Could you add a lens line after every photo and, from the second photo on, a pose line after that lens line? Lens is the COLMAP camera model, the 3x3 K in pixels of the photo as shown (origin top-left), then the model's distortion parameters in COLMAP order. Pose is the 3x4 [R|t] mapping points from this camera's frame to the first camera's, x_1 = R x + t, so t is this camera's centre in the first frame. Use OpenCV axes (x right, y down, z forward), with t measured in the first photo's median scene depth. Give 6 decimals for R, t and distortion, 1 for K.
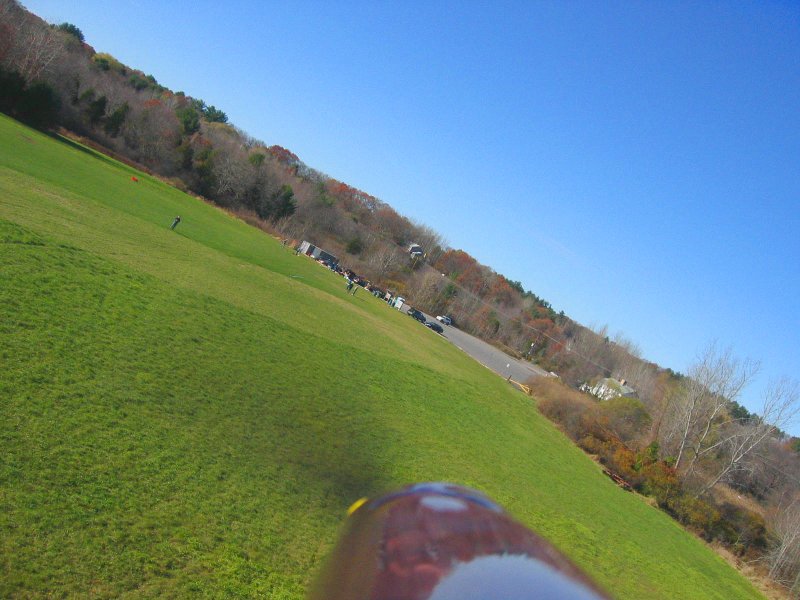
lens RADIAL K [[852.3, 0, 400.0], [0, 852.3, 300.0], [0, 0, 1]] dist [-0.146862, 0.124842]
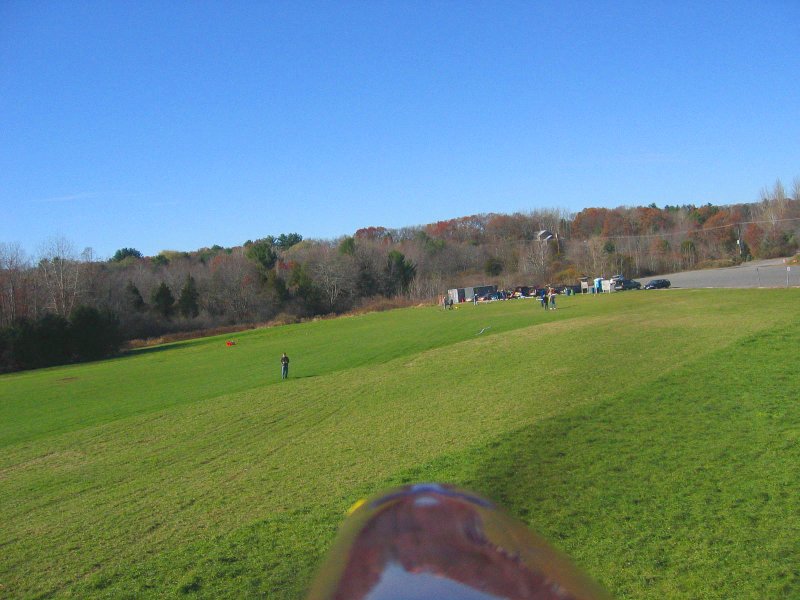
lens RADIAL K [[852.3, 0, 400.0], [0, 852.3, 300.0], [0, 0, 1]] dist [-0.146862, 0.124842]
pose [[0.814655, -0.561344, -0.145708, -0.030034], [0.553940, 0.827557, -0.091105, -0.010724], [0.171723, -0.006494, 0.985124, 0.153114]]
